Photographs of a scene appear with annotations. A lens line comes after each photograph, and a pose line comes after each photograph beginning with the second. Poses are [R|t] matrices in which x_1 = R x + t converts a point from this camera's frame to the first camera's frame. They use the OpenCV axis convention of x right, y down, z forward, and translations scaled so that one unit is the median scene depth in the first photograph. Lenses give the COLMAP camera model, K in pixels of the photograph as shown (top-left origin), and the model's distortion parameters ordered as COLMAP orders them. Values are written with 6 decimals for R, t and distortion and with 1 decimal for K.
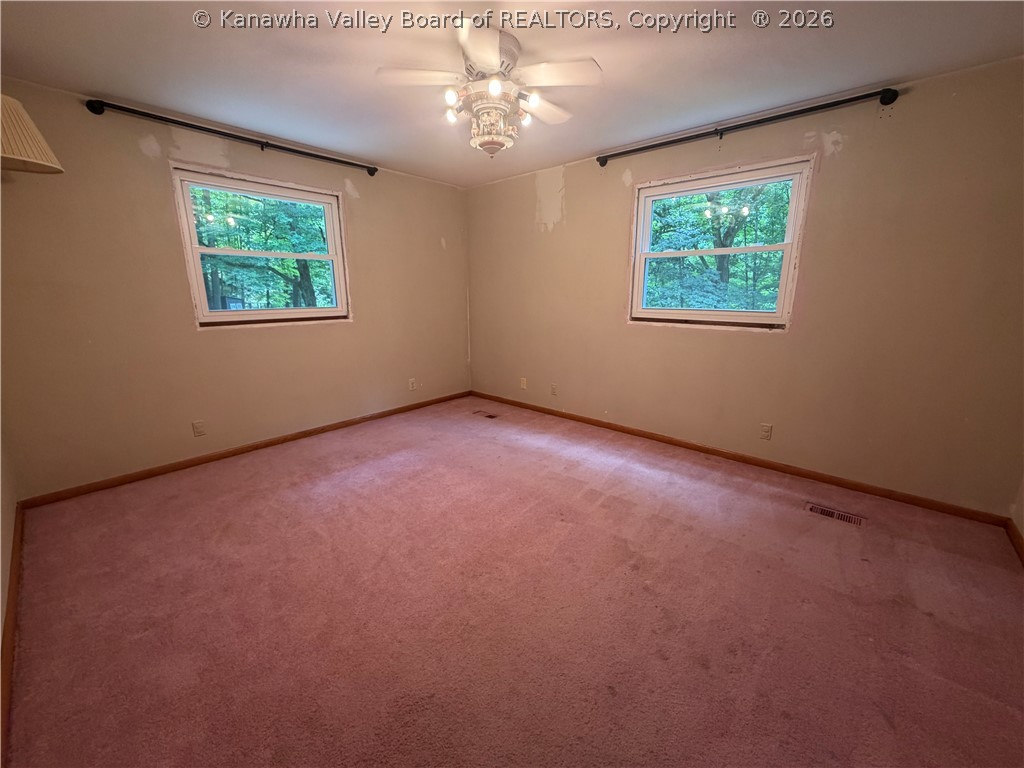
lens RADIAL K [[410.5, 0, 507.8], [0, 410.5, 384.3], [0, 0, 1]] dist [-0.006196, 0.000013]
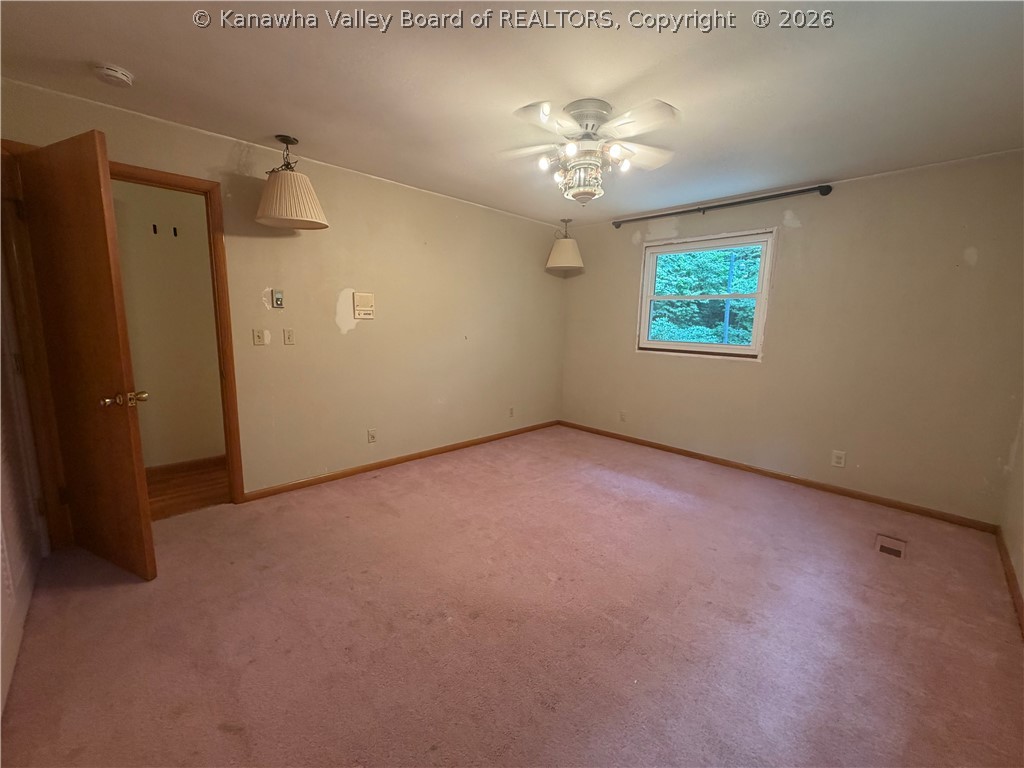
lens RADIAL K [[410.5, 0, 506.8], [0, 410.5, 384.8], [0, 0, 1]] dist [-0.006196, 0.000013]
pose [[-0.090819, 0.151259, -0.984313, 0.682868], [-0.245474, 0.954500, 0.169326, -0.138319], [0.965139, 0.257002, -0.049557, 0.581644]]
